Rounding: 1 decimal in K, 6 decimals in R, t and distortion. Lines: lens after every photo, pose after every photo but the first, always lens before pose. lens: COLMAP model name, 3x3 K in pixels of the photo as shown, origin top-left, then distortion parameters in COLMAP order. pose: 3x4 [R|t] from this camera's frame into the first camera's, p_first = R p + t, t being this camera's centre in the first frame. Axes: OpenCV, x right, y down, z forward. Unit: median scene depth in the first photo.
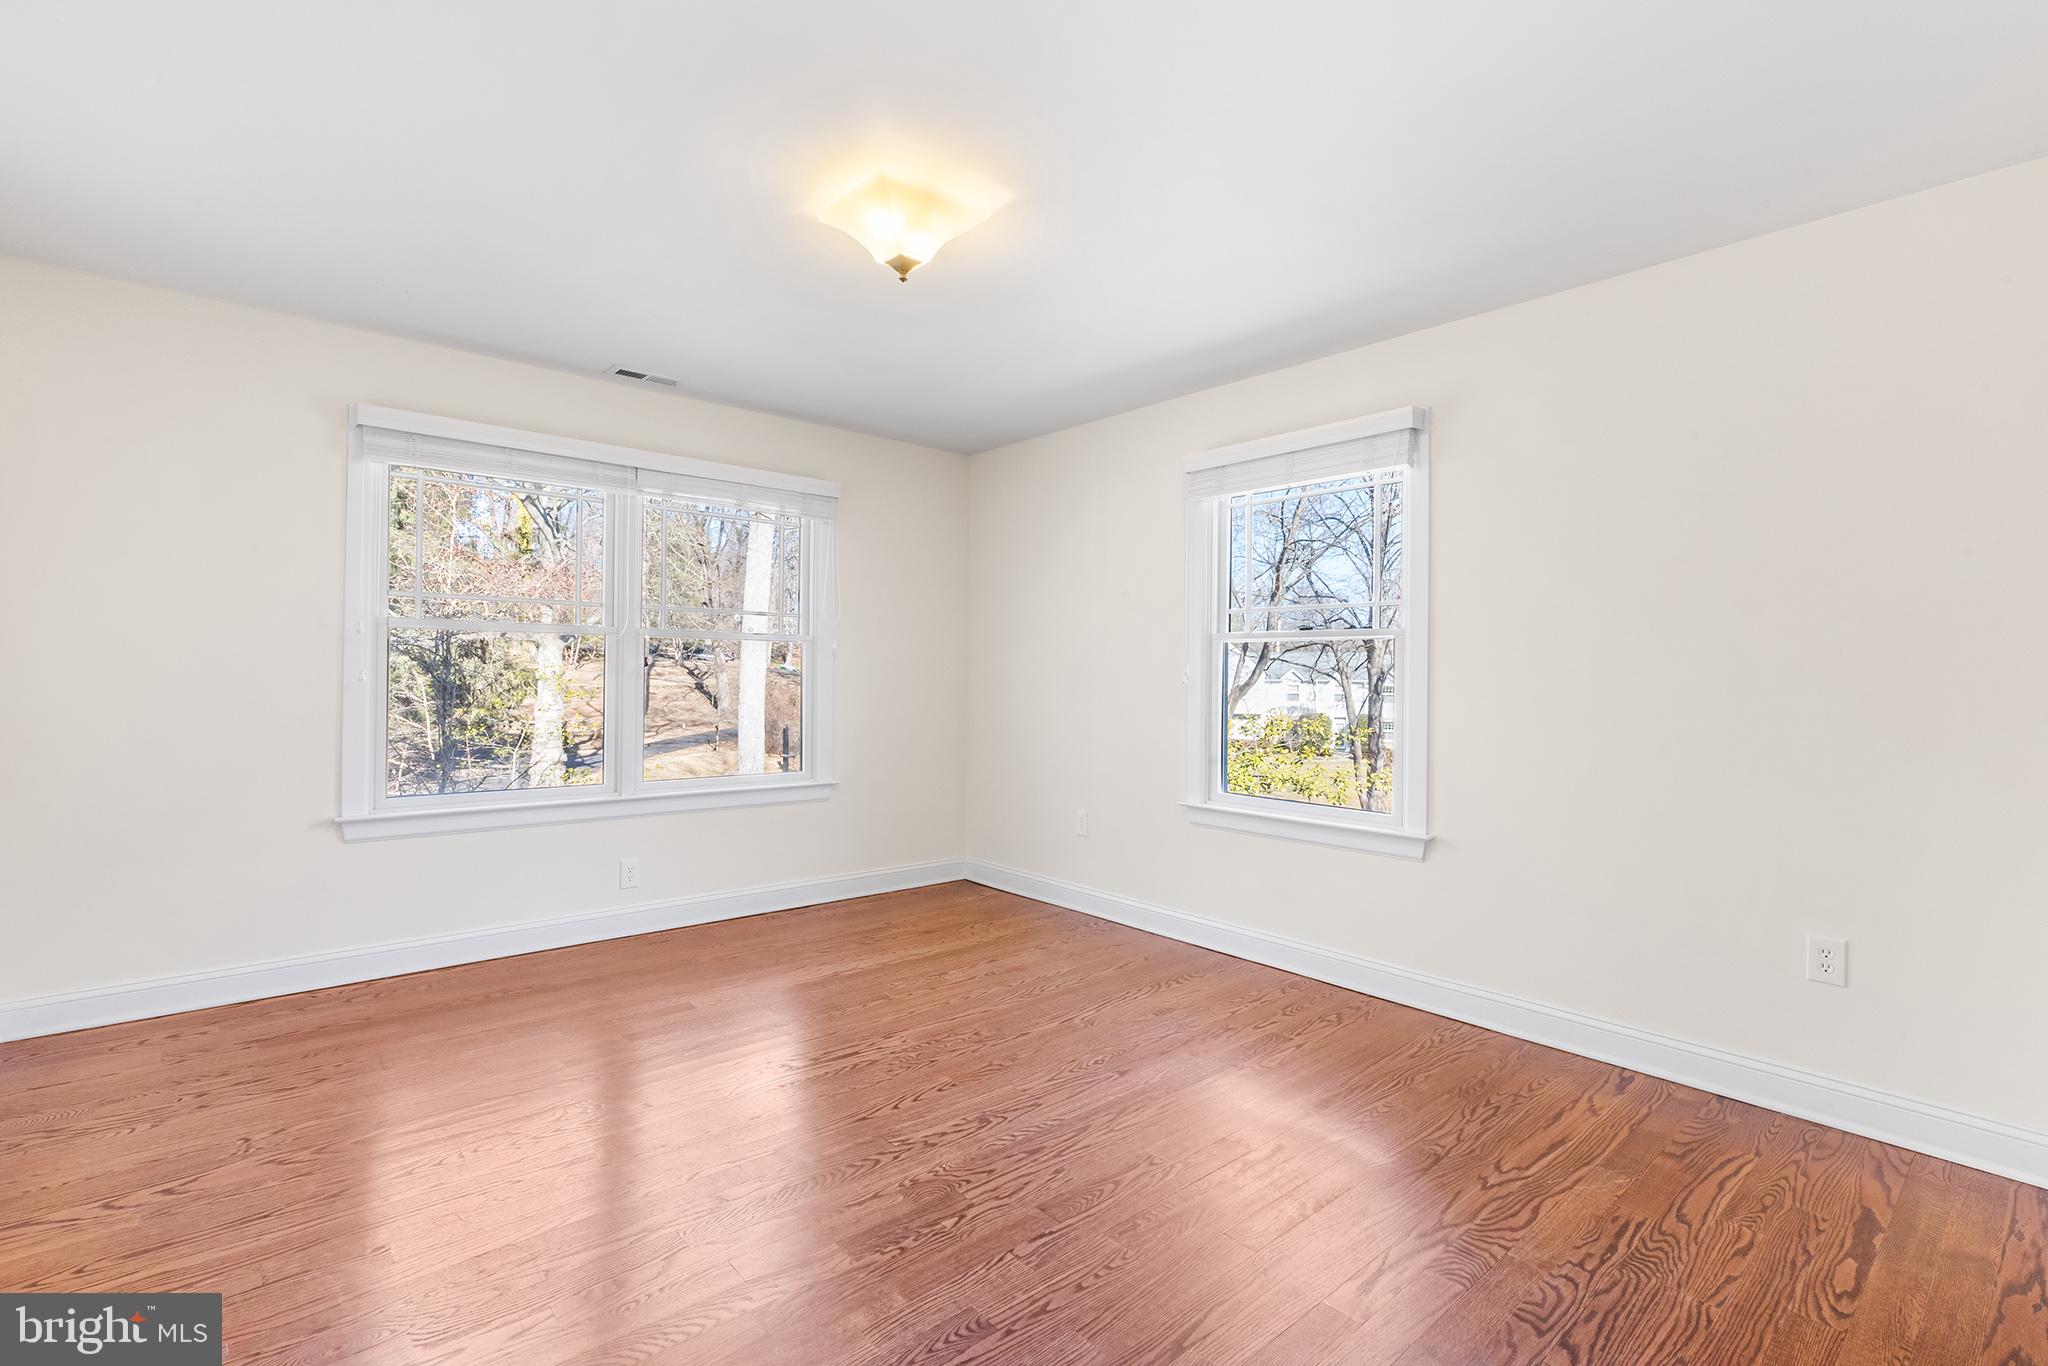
lens RADIAL K [[951.0, 0, 1024.0], [0, 951.0, 683.0], [0, 0, 1]] dist [0.001963, 0.000080]
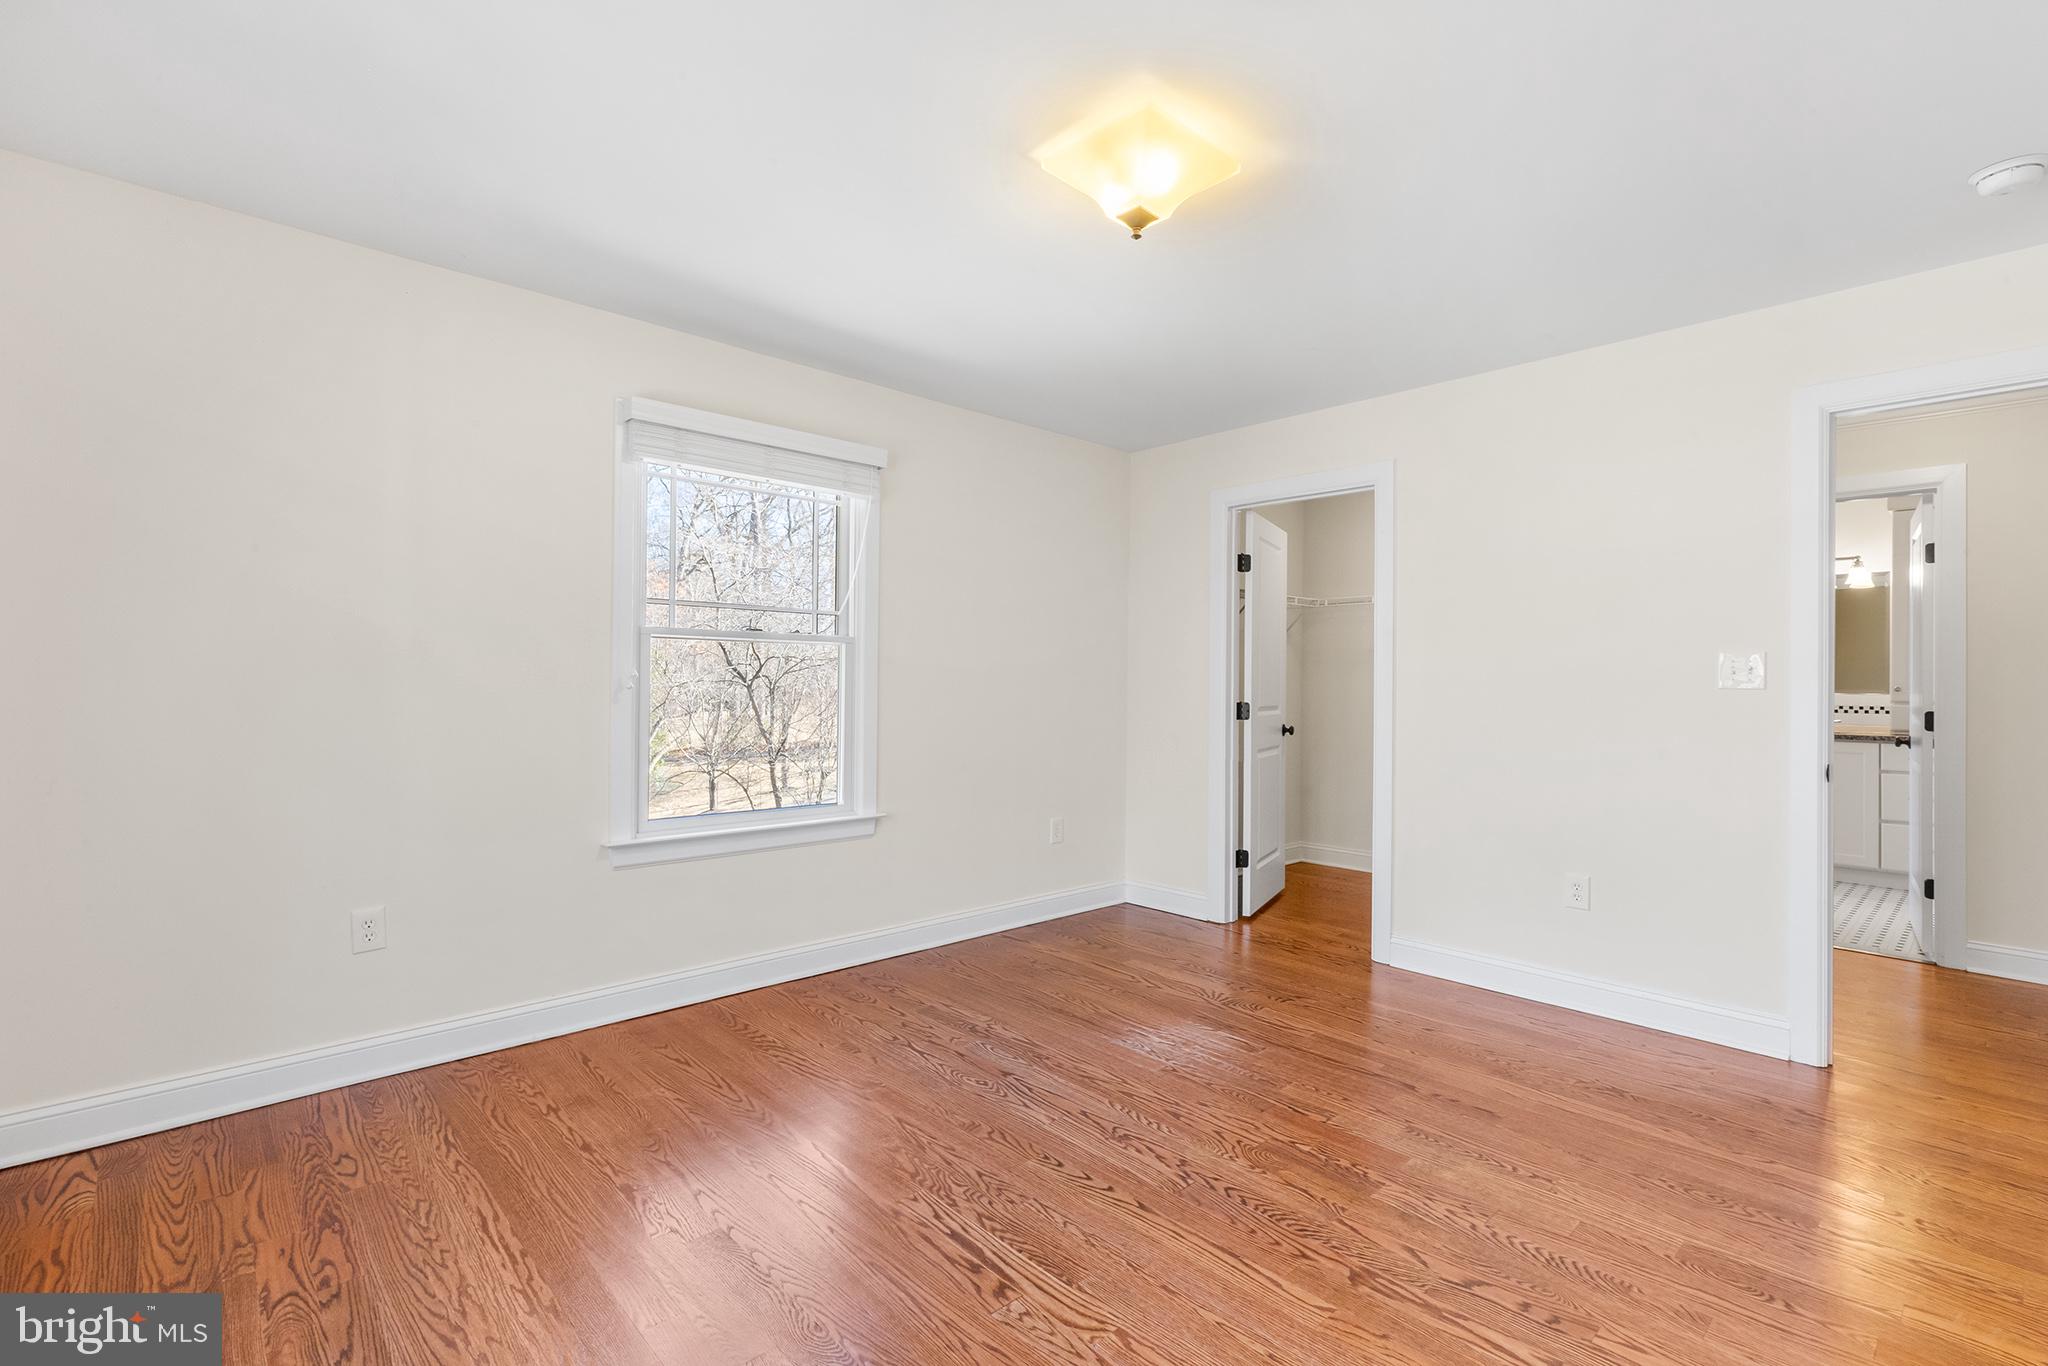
lens RADIAL K [[951.0, 0, 1024.0], [0, 951.0, 683.0], [0, 0, 1]] dist [0.001963, 0.000080]
pose [[-0.055640, -0.014594, 0.998344, -0.865919], [-0.001010, 0.999893, 0.014561, -0.023361], [-0.998450, -0.000198, -0.055649, 0.987478]]
